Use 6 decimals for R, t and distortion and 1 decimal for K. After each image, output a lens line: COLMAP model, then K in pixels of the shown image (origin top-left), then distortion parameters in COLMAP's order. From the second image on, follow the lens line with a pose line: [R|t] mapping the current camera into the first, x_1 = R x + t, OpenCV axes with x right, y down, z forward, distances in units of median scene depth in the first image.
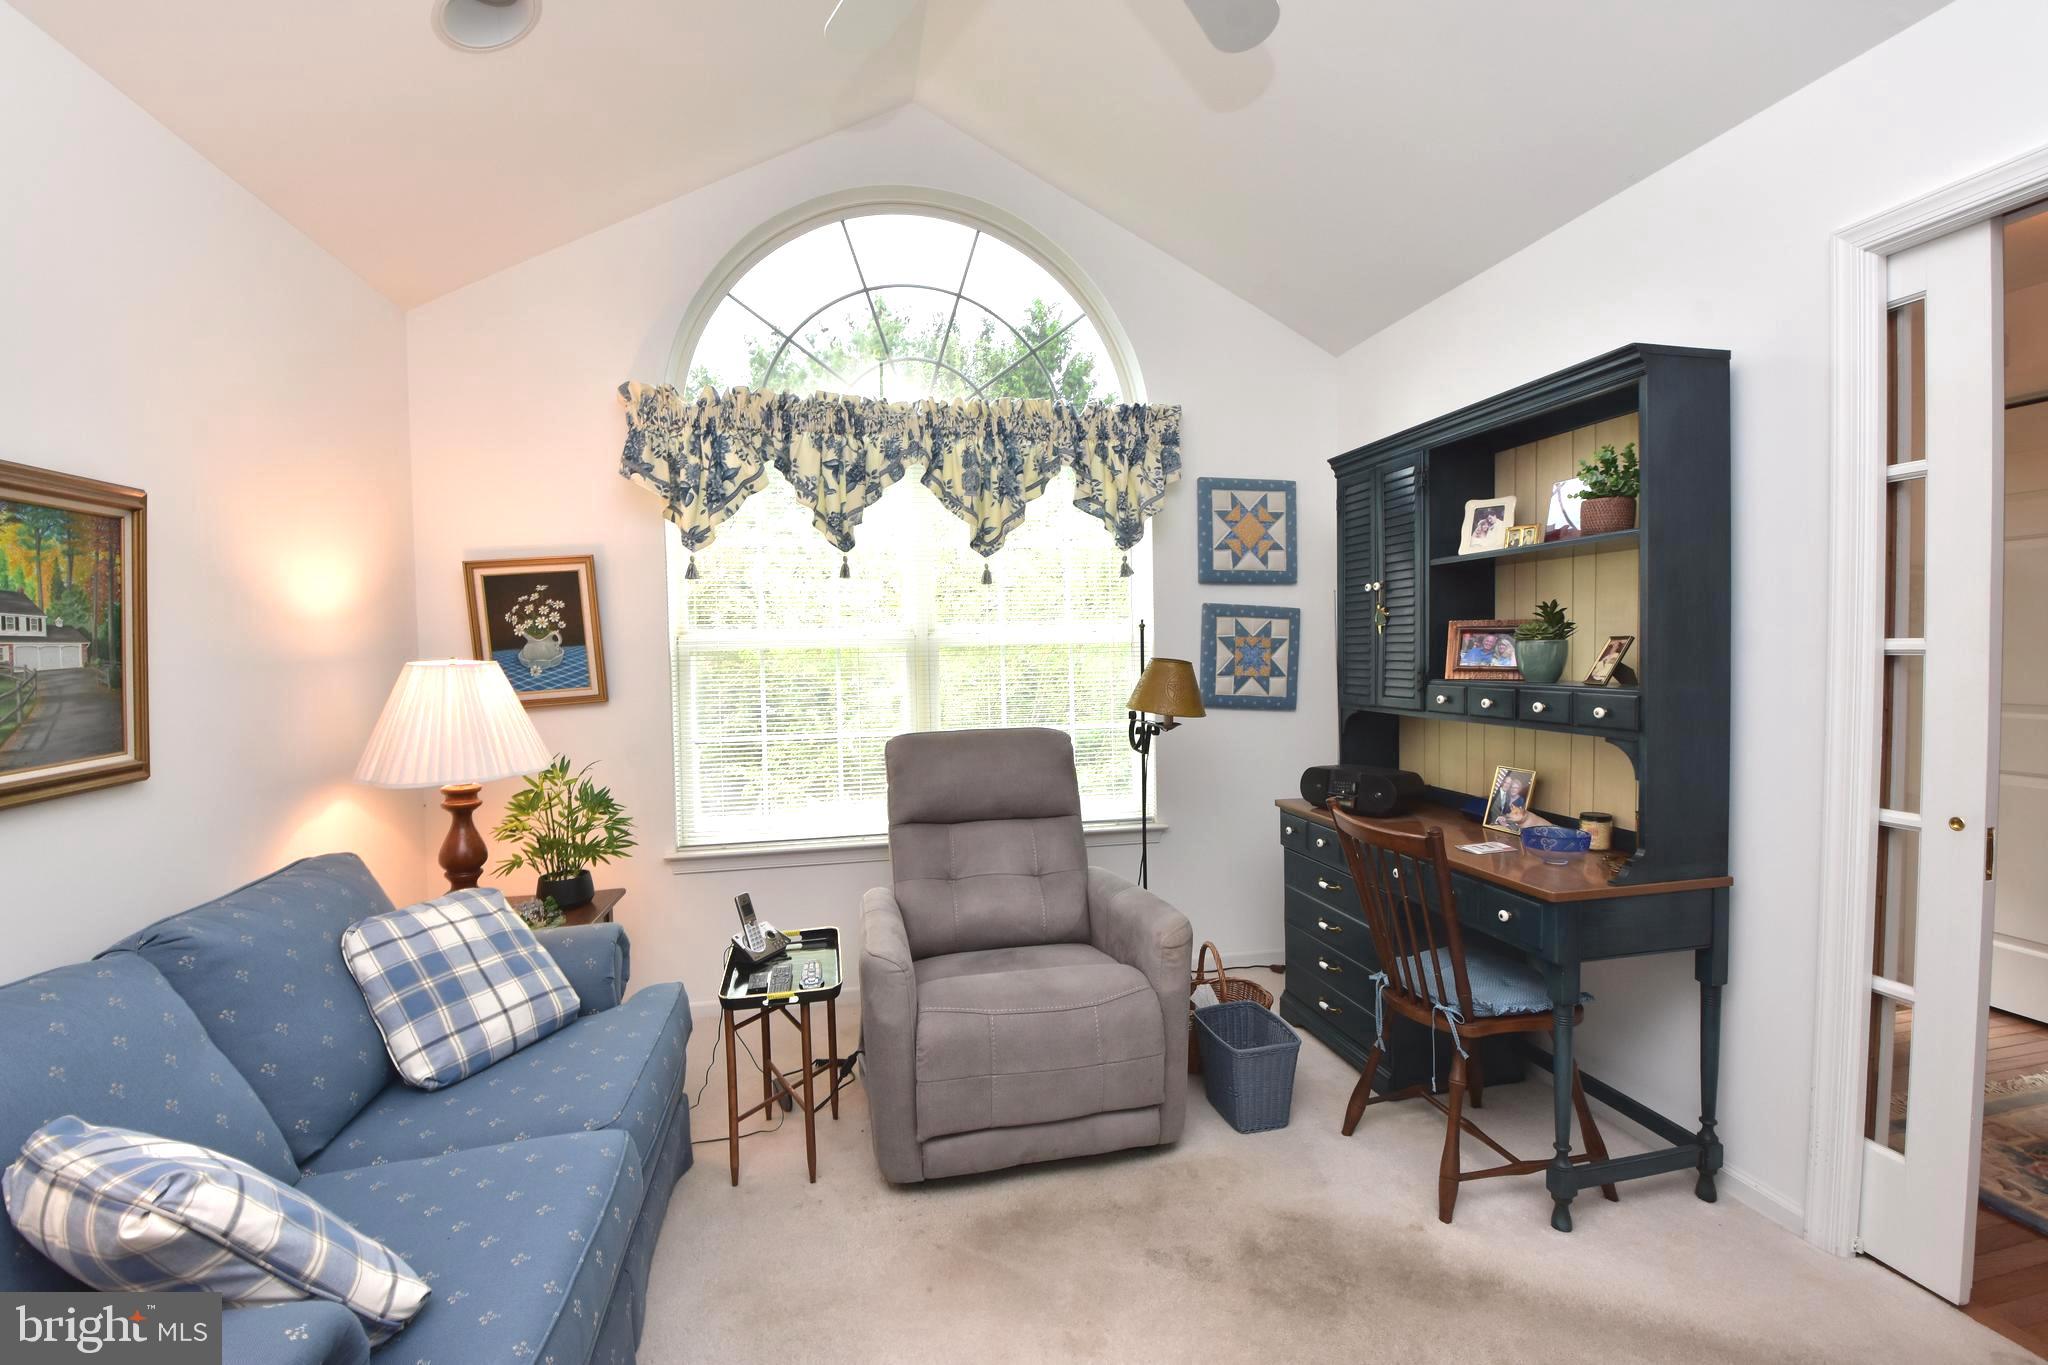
lens RADIAL K [[893.6, 0, 1026.3], [0, 893.6, 678.9], [0, 0, 1]] dist [-0.005522, -0.014455]
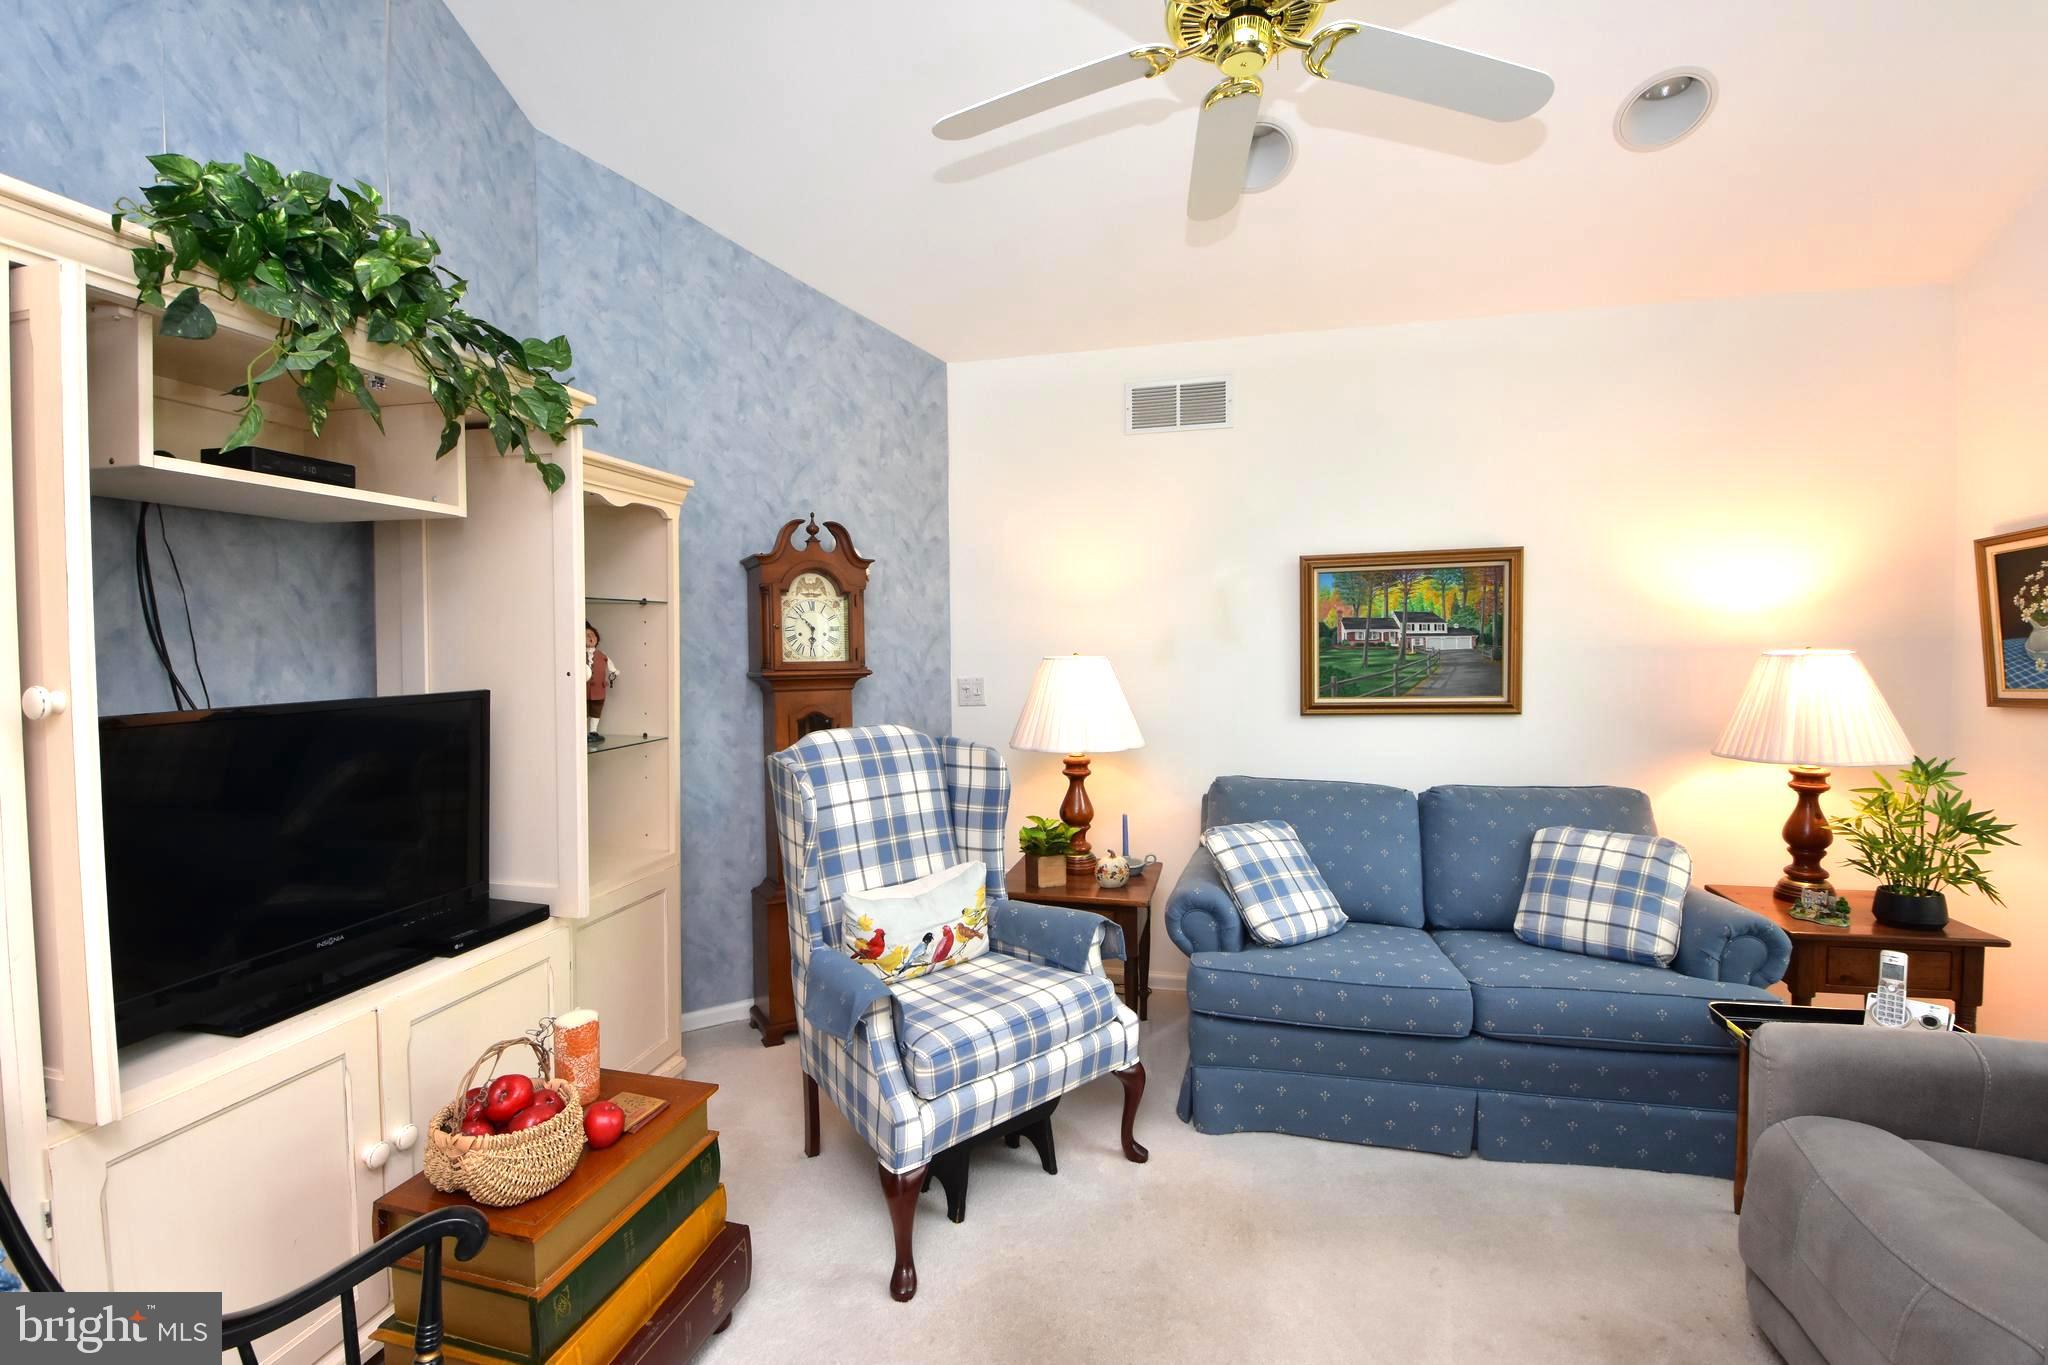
lens RADIAL K [[893.6, 0, 1022.8], [0, 893.6, 676.4], [0, 0, 1]] dist [-0.005522, -0.014455]
pose [[-0.427293, 0.053817, -0.902510, 0.978408], [-0.018301, 0.997507, 0.068146, -0.060347], [0.903928, 0.045636, -0.425243, 0.834279]]
